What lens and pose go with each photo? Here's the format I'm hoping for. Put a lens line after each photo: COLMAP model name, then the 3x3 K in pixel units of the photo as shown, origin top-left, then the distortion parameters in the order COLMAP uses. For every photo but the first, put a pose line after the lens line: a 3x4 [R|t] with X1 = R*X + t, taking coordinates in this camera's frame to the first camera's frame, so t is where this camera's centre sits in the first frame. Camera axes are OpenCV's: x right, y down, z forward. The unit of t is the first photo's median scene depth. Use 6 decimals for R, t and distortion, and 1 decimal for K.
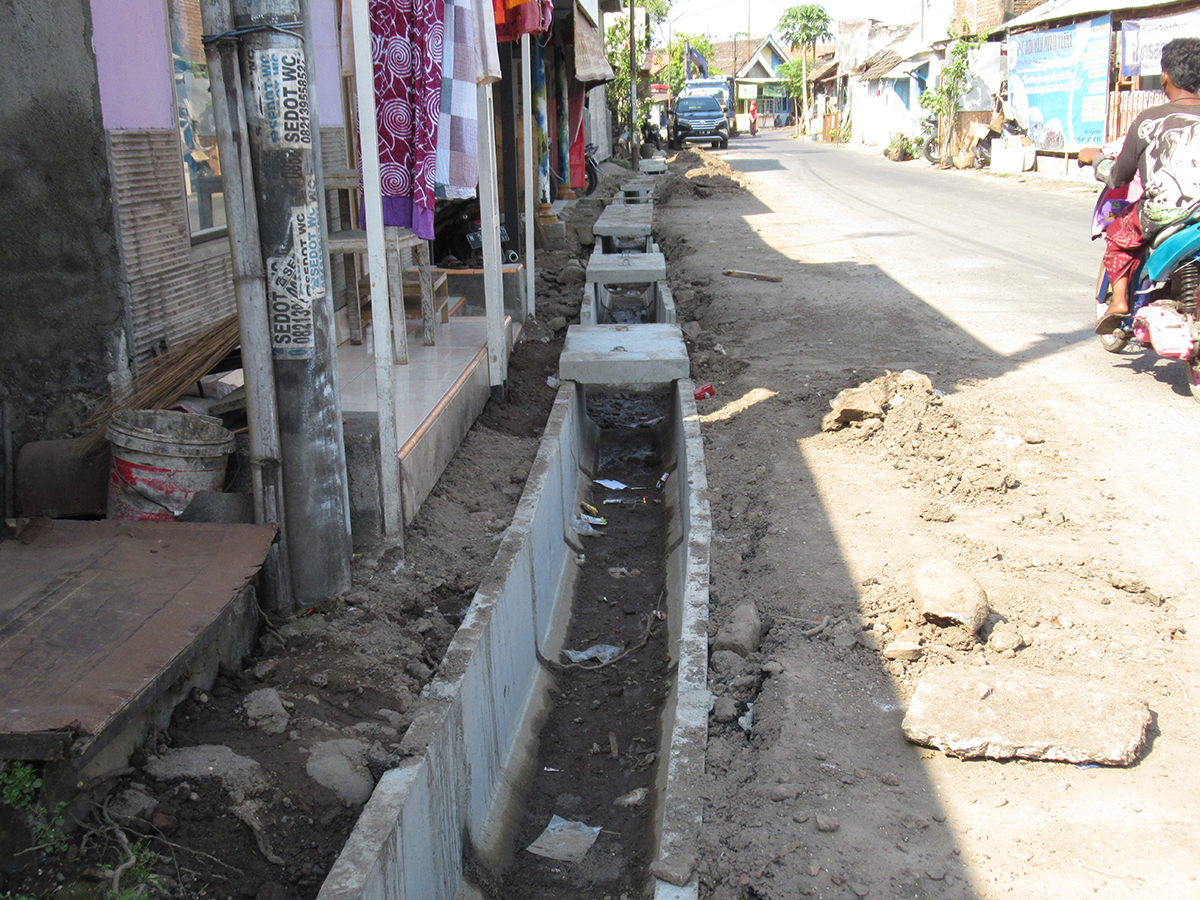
lens RADIAL K [[1365.6, 0, 599.5], [0, 1365.6, 455.2], [0, 0, 1]] dist [0.020265, 0.000000]
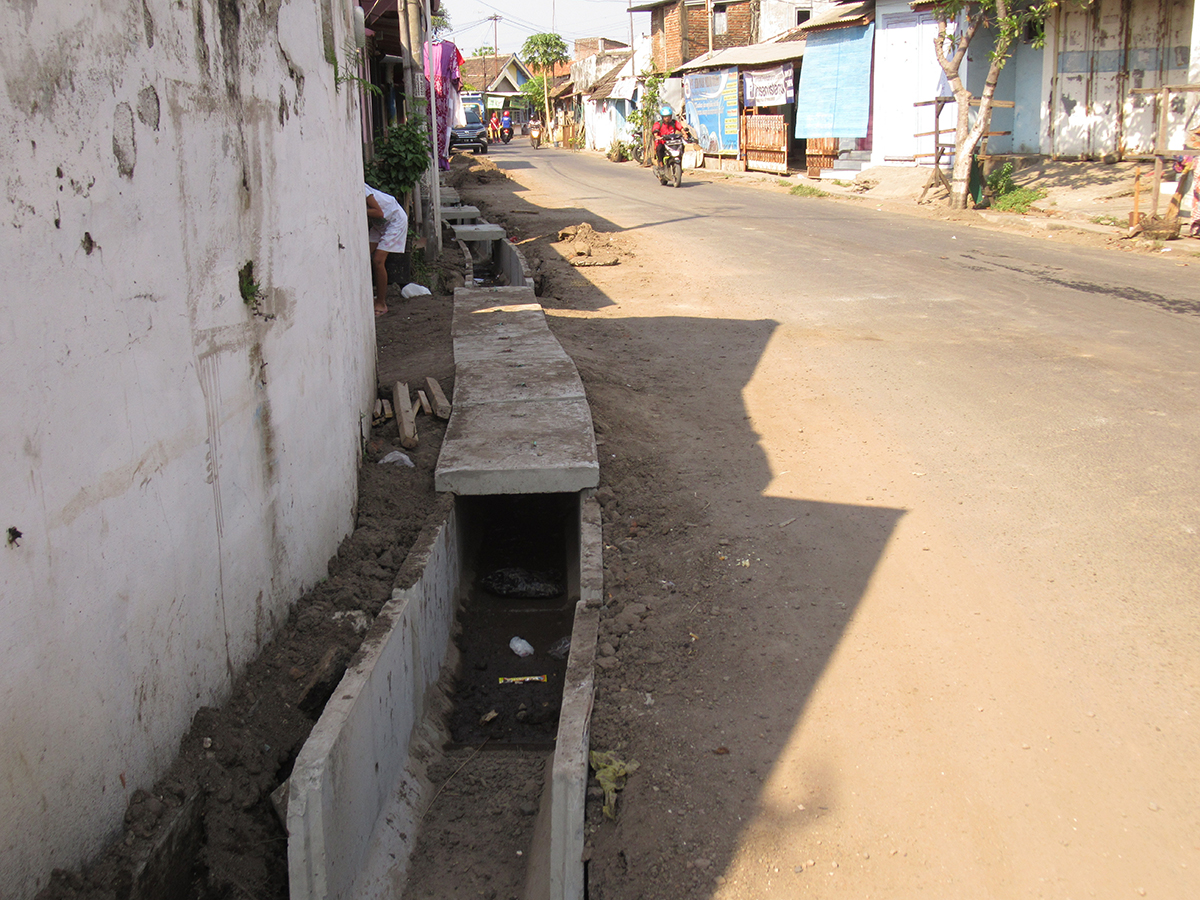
lens RADIAL K [[1365.6, 0, 596.0], [0, 1365.6, 448.8], [0, 0, 1]] dist [0.020265, 0.000000]
pose [[0.984125, -0.040122, 0.172881, -0.038097], [0.041705, 0.999115, -0.005533, 0.060200], [-0.172506, 0.012655, 0.984927, -0.260208]]
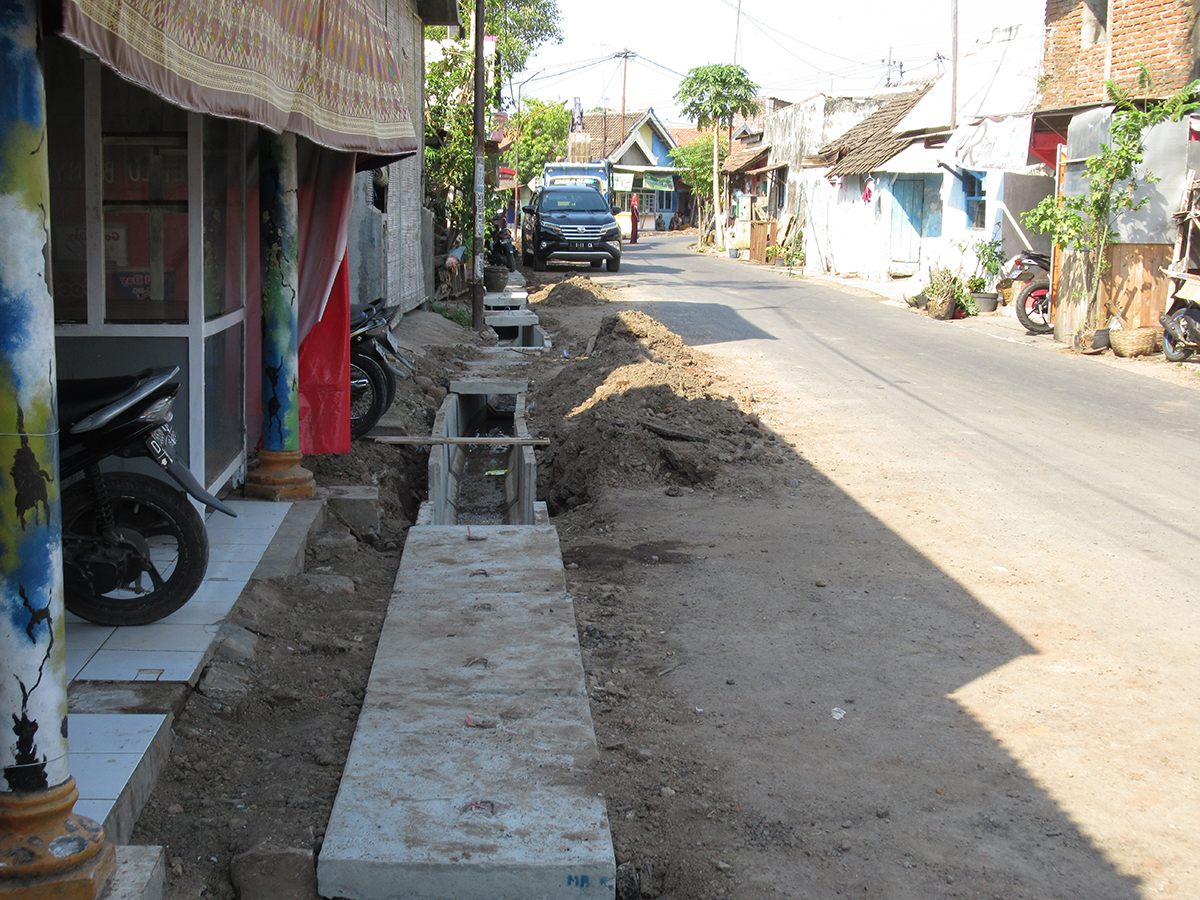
lens RADIAL K [[1644.8, 0, 606.1], [0, 1644.8, 446.1], [0, 0, 1]] dist [0.026384, 0.000000]
pose [[0.993051, 0.024810, 0.115040, 0.002862], [-0.013440, 0.995038, -0.098580, -0.076024], [-0.116915, 0.096349, 0.988457, 0.284507]]
